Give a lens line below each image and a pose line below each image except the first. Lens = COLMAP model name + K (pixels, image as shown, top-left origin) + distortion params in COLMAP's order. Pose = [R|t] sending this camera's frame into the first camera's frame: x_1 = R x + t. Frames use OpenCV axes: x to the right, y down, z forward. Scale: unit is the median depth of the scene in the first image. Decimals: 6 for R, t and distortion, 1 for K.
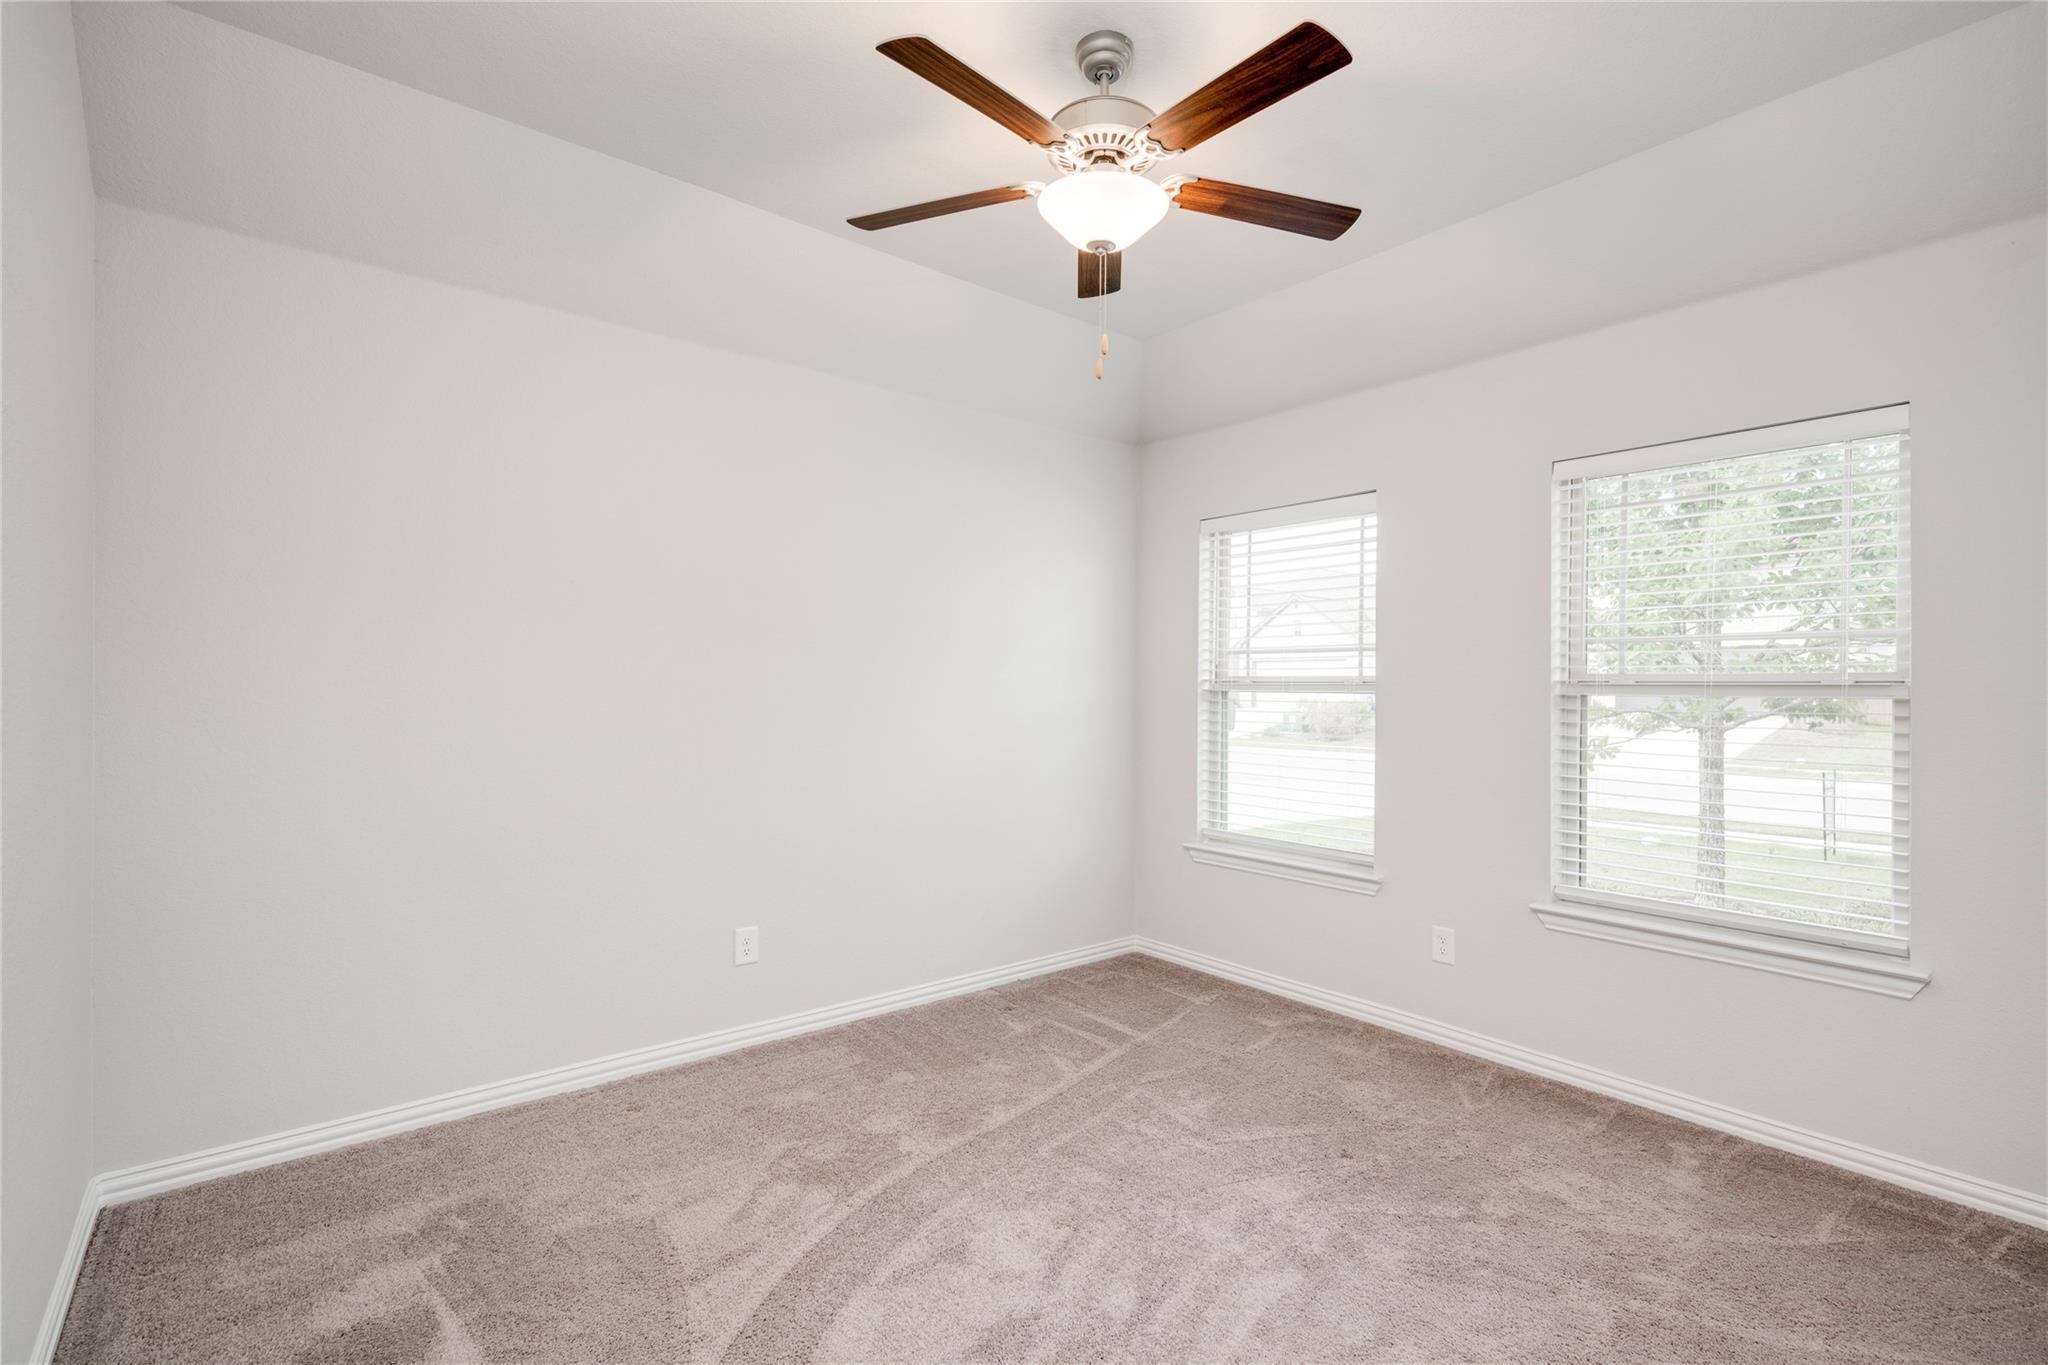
lens RADIAL K [[1308.0, 0, 1027.4], [0, 1308.0, 671.7], [0, 0, 1]] dist [0.015250, 0.011107]
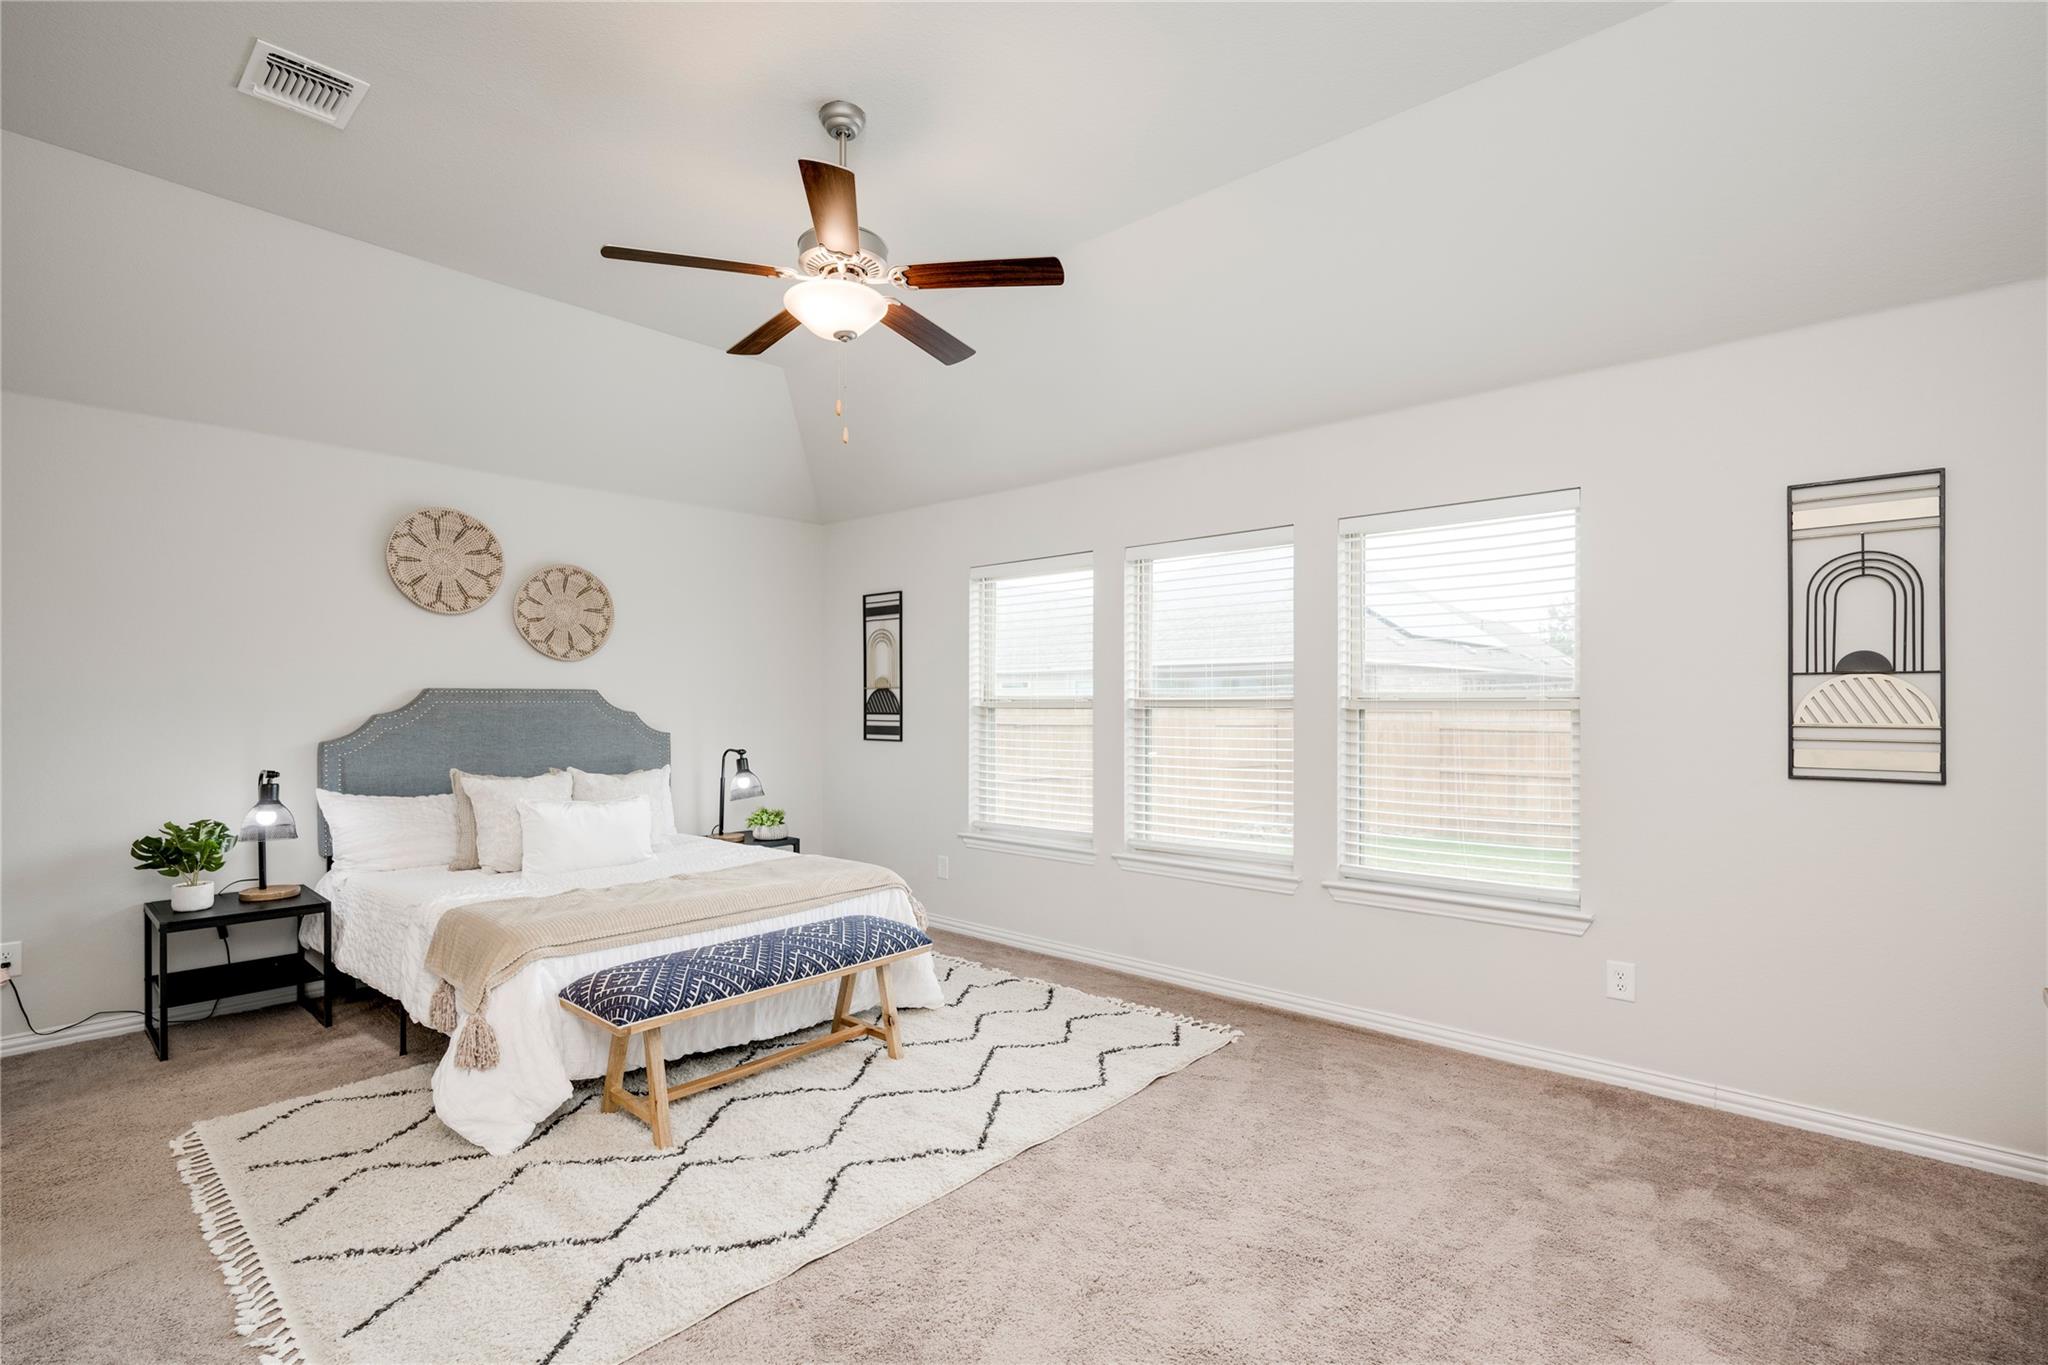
lens RADIAL K [[959.0, 0, 1044.8], [0, 959.0, 710.3], [0, 0, 1]] dist [0.012911, -0.000266]
pose [[0.950753, -0.008027, 0.309845, -0.143856], [0.002425, 0.999827, 0.018461, 0.001171], [-0.309940, -0.016801, 0.950608, 0.241255]]
